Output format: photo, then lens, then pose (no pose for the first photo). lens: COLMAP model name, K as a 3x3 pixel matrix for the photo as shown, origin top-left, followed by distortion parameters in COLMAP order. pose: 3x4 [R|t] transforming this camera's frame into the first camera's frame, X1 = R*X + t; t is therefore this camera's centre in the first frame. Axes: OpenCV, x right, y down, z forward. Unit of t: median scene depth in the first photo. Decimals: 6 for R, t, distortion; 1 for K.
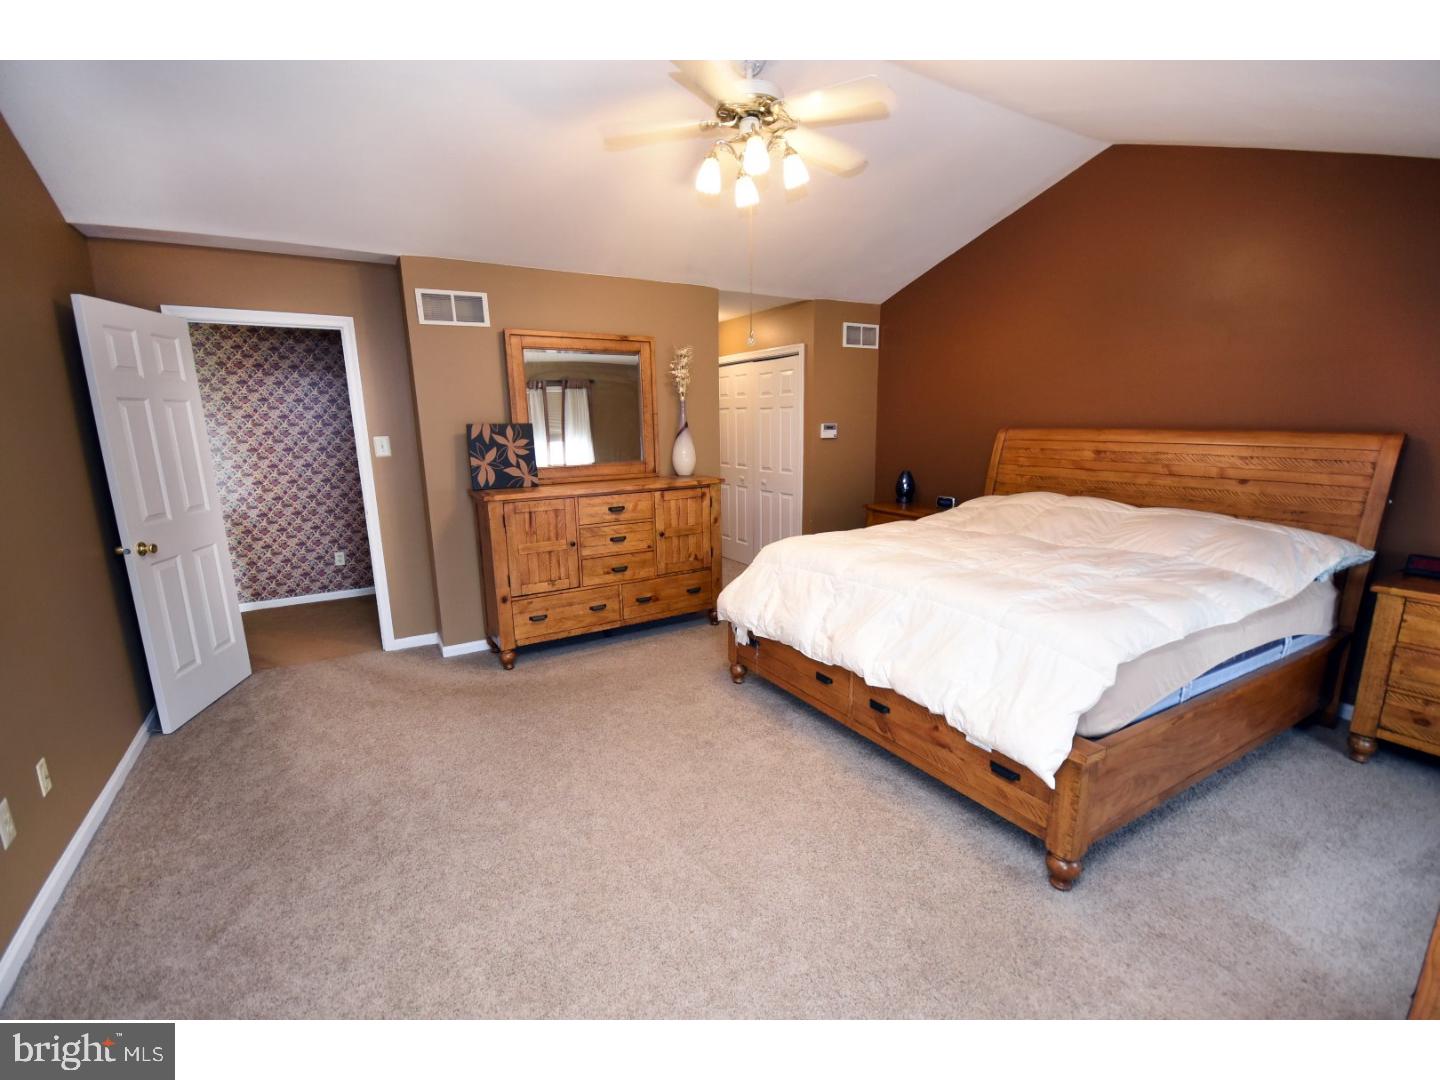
lens RADIAL K [[643.0, 0, 722.1], [0, 643.0, 556.9], [0, 0, 1]] dist [0.016787, -0.022334]
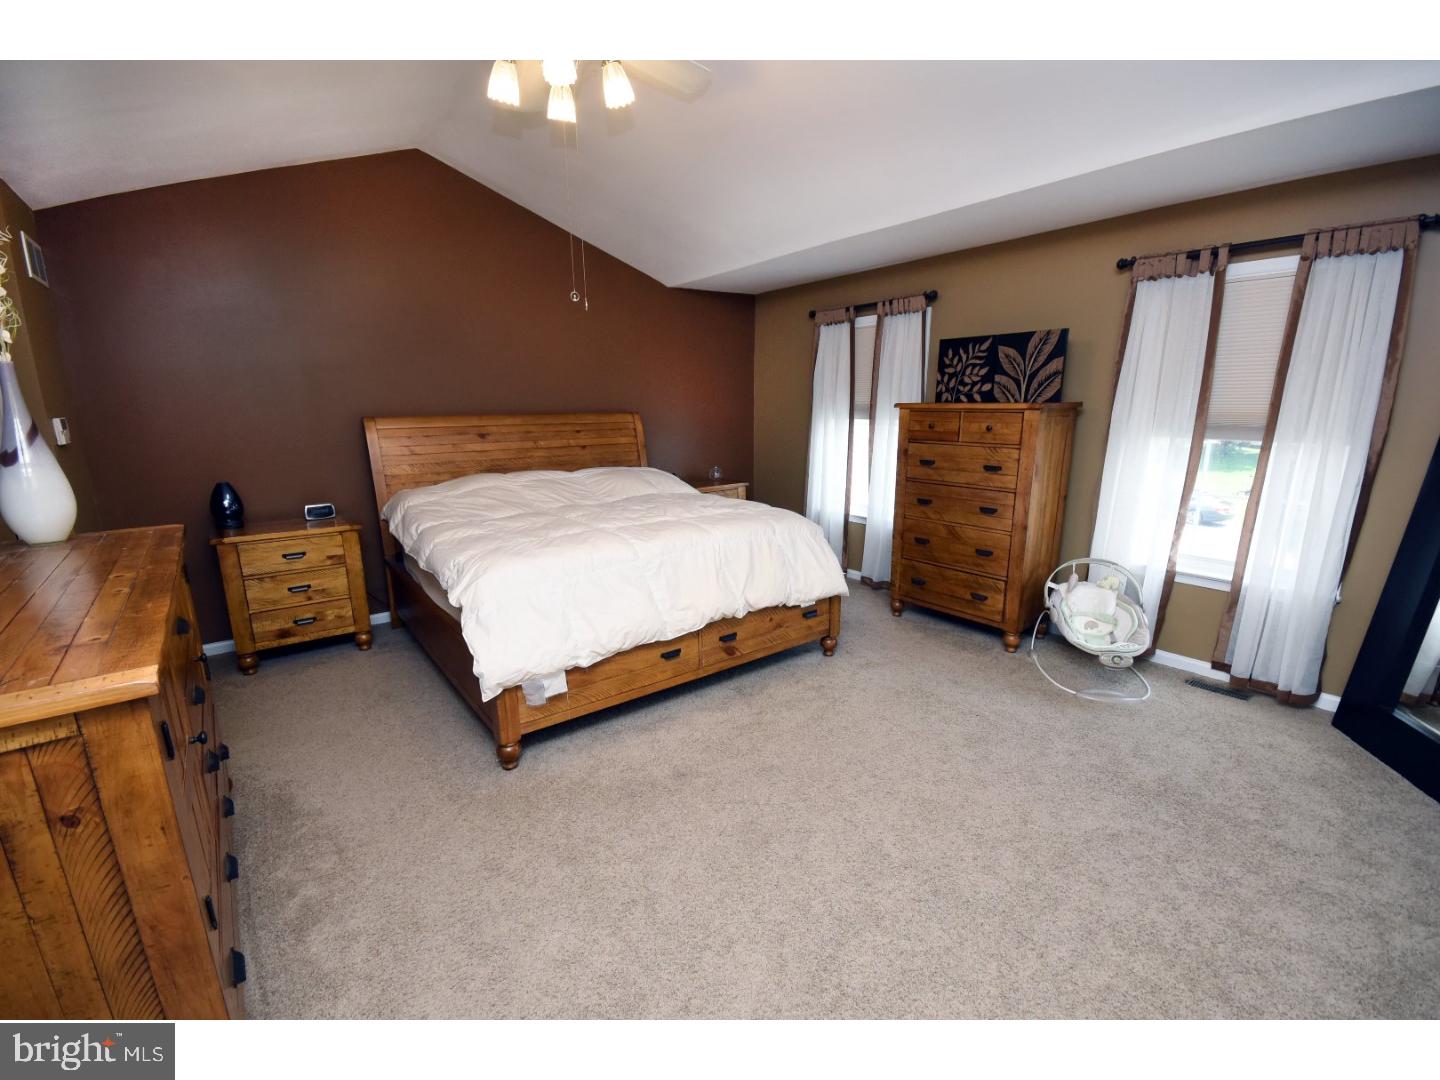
lens RADIAL K [[643.0, 0, 722.1], [0, 643.0, 556.9], [0, 0, 1]] dist [0.016787, -0.022334]
pose [[-0.125376, -0.218356, 0.967782, -0.842158], [0.216145, 0.946035, 0.241451, -0.193955], [-0.968278, 0.239453, -0.071414, 0.996890]]
